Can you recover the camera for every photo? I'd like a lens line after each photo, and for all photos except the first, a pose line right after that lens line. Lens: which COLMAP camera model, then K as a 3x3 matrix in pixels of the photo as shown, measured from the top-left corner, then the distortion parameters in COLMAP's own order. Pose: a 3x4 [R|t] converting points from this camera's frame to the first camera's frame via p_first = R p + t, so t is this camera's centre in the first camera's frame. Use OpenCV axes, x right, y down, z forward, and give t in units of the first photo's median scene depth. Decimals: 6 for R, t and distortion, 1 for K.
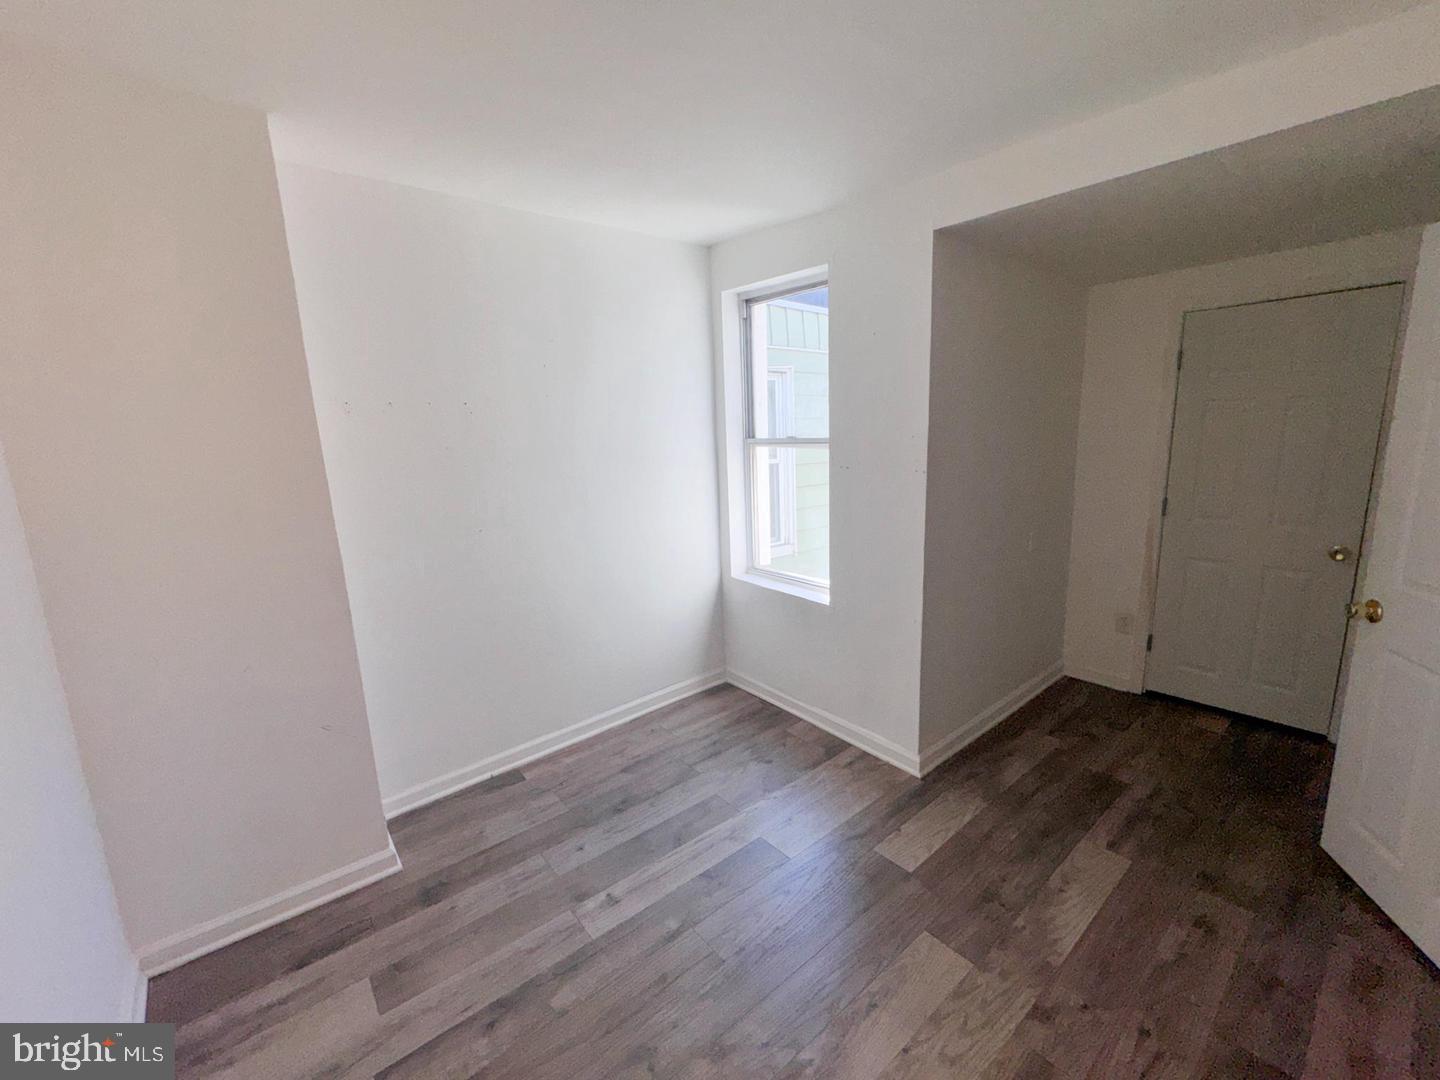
lens RADIAL K [[589.0, 0, 720.0], [0, 589.0, 540.0], [0, 0, 1]] dist [-0.004747, -0.000421]
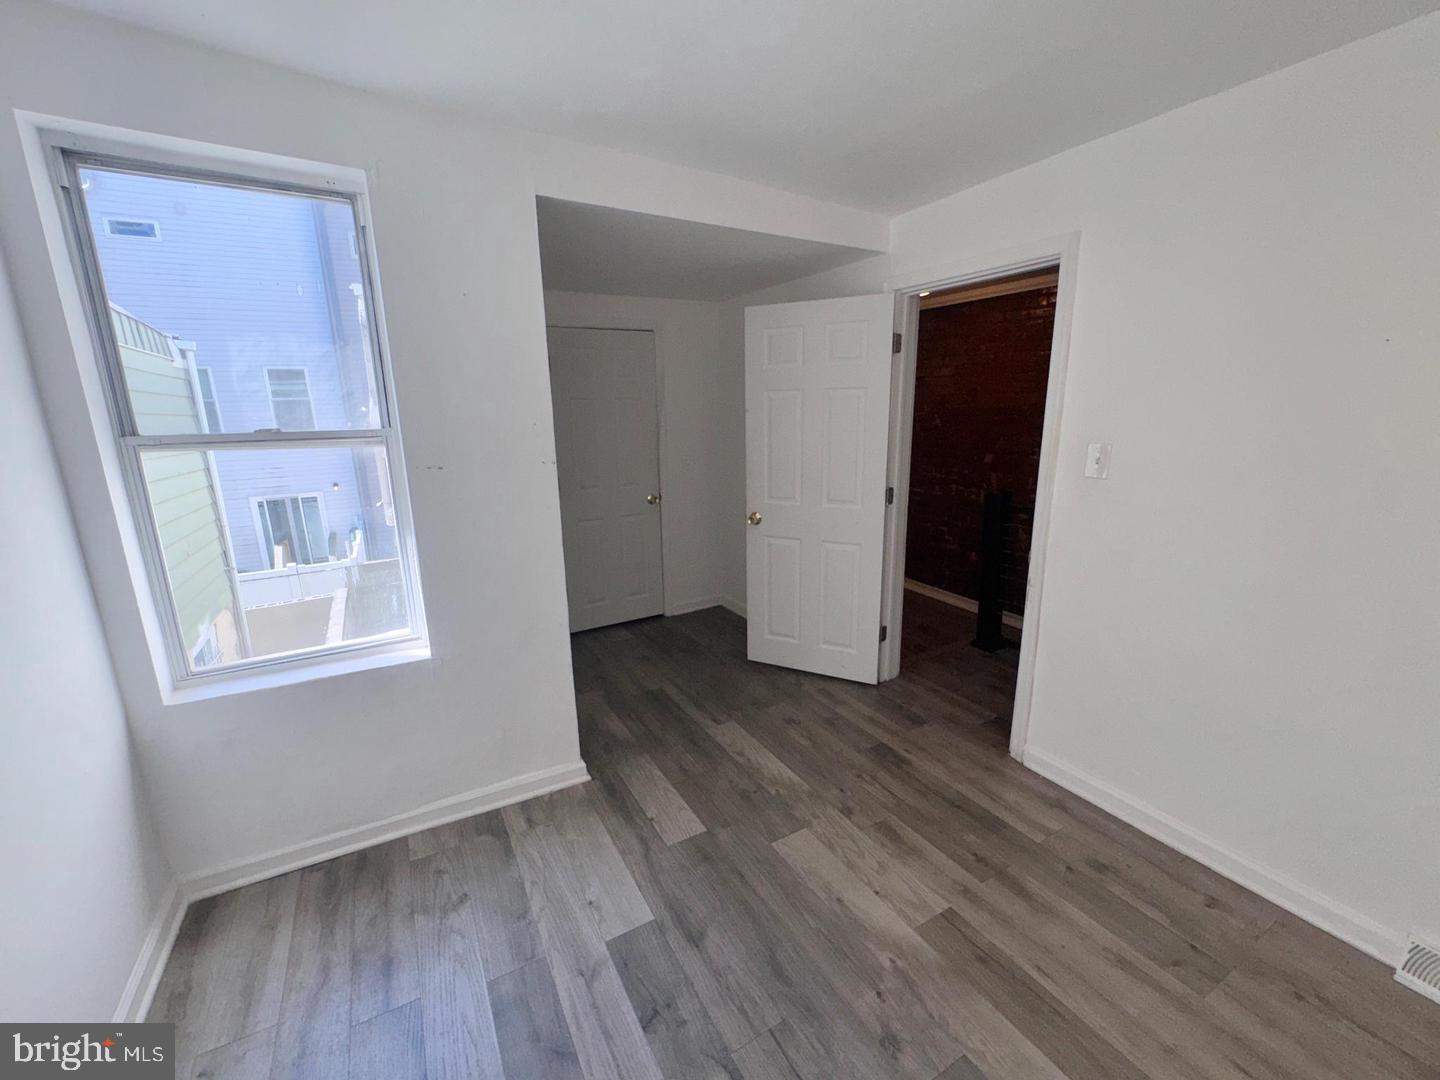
lens RADIAL K [[589.0, 0, 720.0], [0, 589.0, 540.0], [0, 0, 1]] dist [-0.004747, -0.000421]
pose [[0.174486, -0.190645, 0.966027, -0.512462], [0.193311, 0.968618, 0.156240, -0.090212], [-0.965498, 0.159482, 0.205864, 0.572993]]
